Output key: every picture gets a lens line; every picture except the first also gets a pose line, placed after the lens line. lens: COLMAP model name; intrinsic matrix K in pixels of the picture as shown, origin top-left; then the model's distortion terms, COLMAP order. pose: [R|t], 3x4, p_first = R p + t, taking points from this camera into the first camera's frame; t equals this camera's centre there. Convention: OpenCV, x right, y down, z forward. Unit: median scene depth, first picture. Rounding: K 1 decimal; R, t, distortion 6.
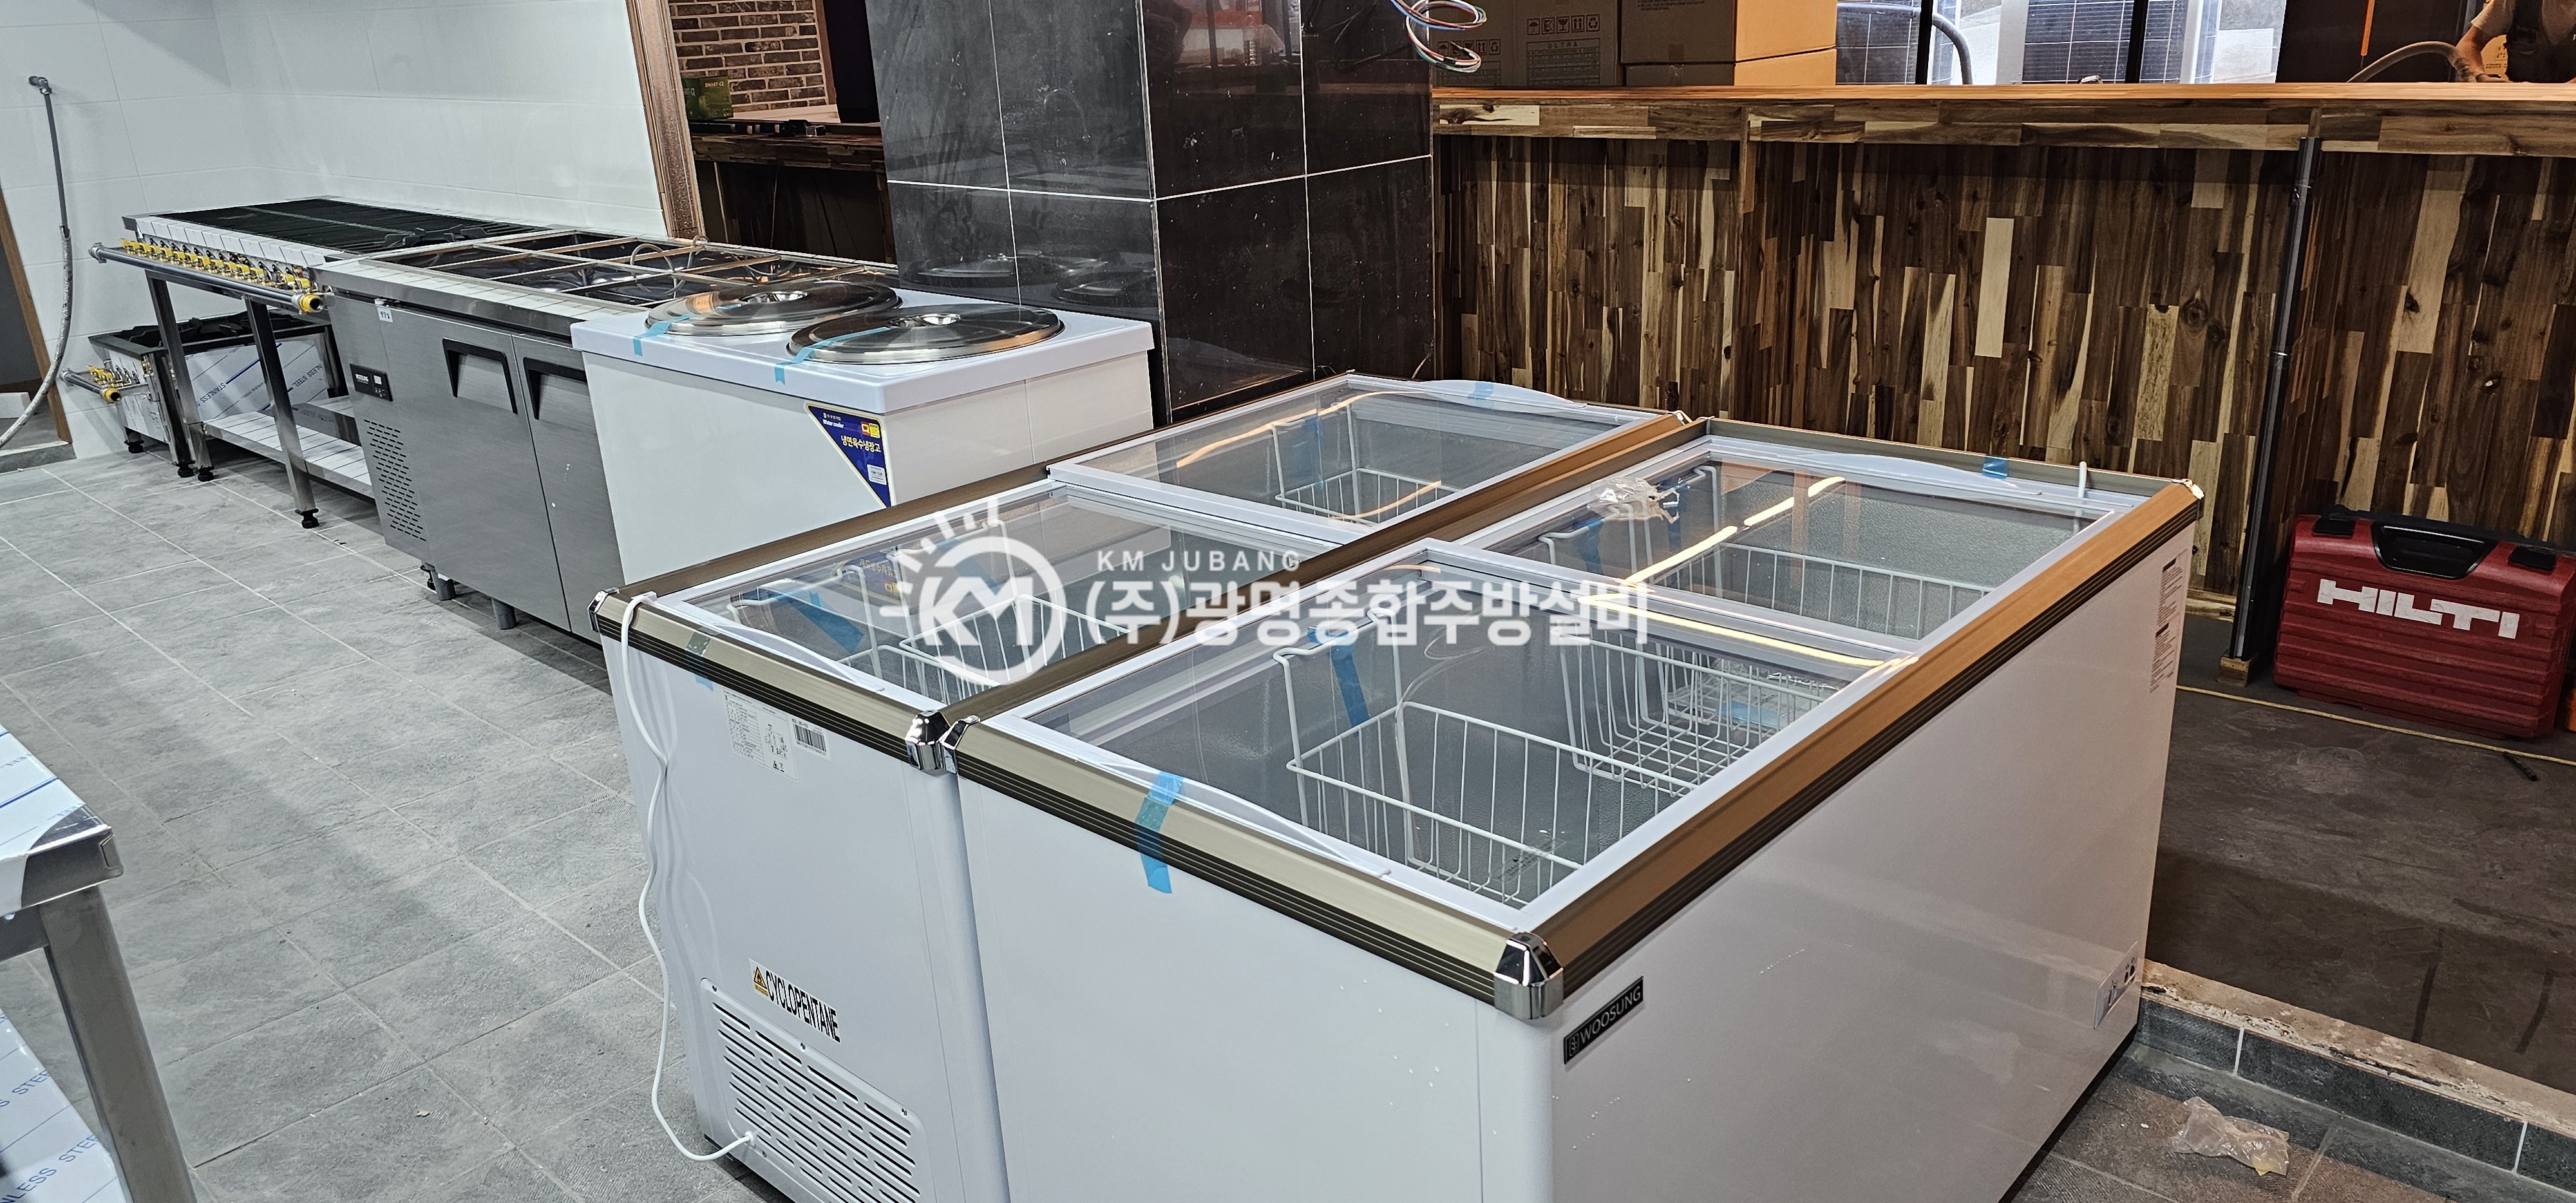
lens RADIAL K [[1722.4, 0, 1286.0], [0, 1722.4, 579.5], [0, 0, 1]] dist [0.084022, -0.091584]
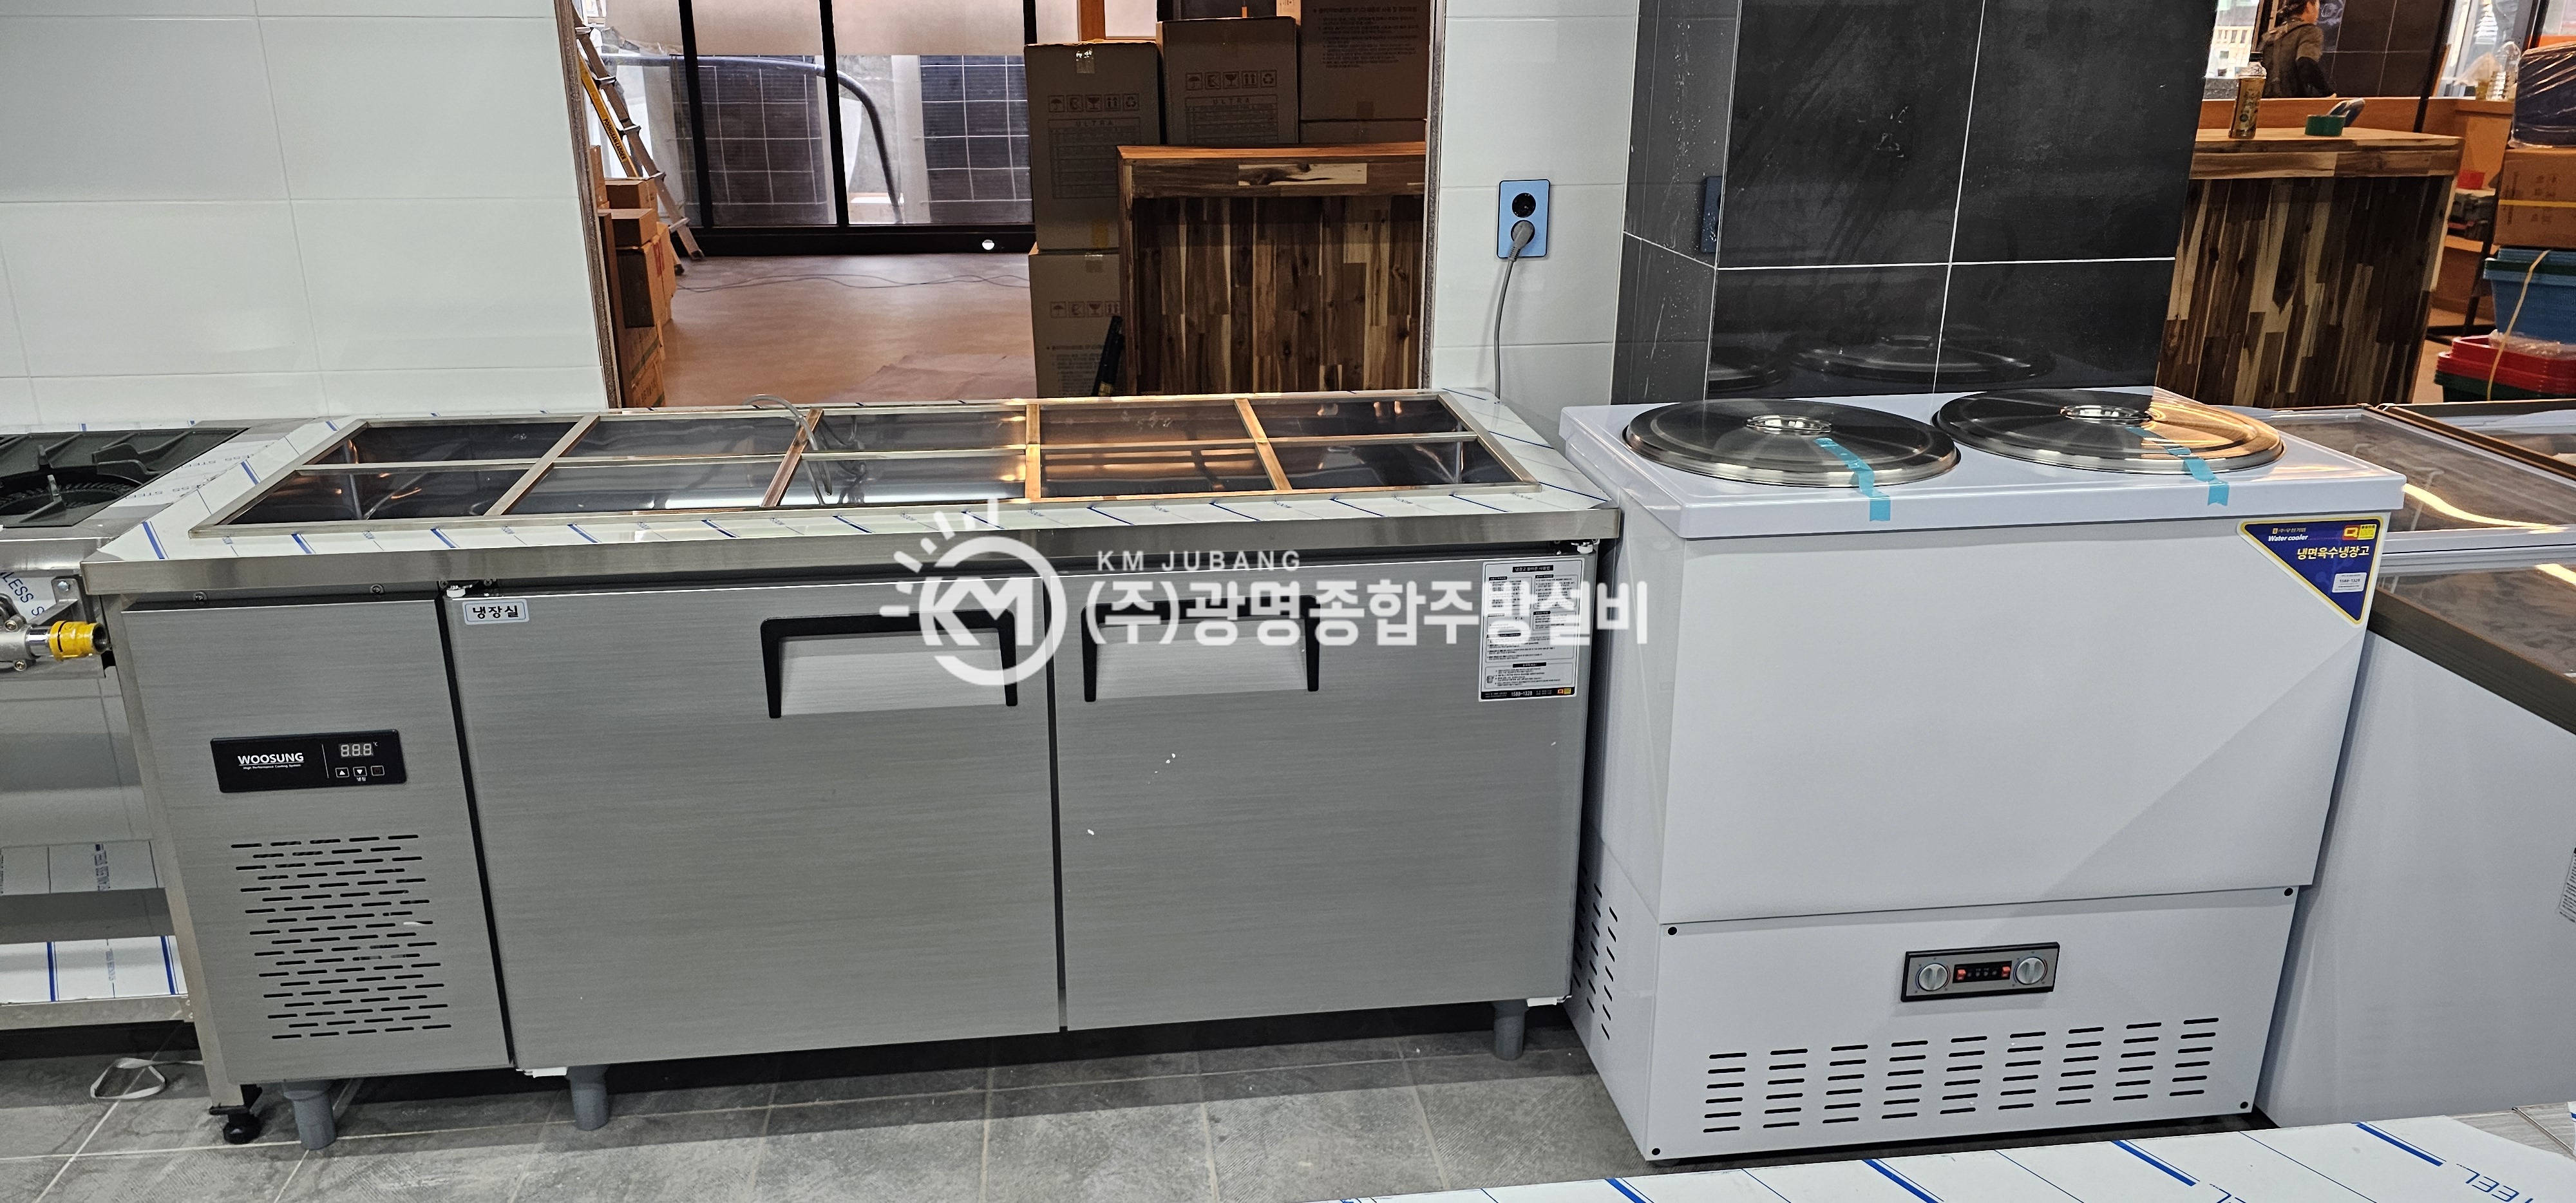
lens RADIAL K [[1722.4, 0, 1286.0], [0, 1722.4, 579.5], [0, 0, 1]] dist [0.084022, -0.091584]
pose [[0.647129, -0.198492, 0.736087, -0.595854], [0.219078, 0.973205, 0.069830, -0.116540], [-0.730225, 0.116072, 0.673275, 0.383584]]
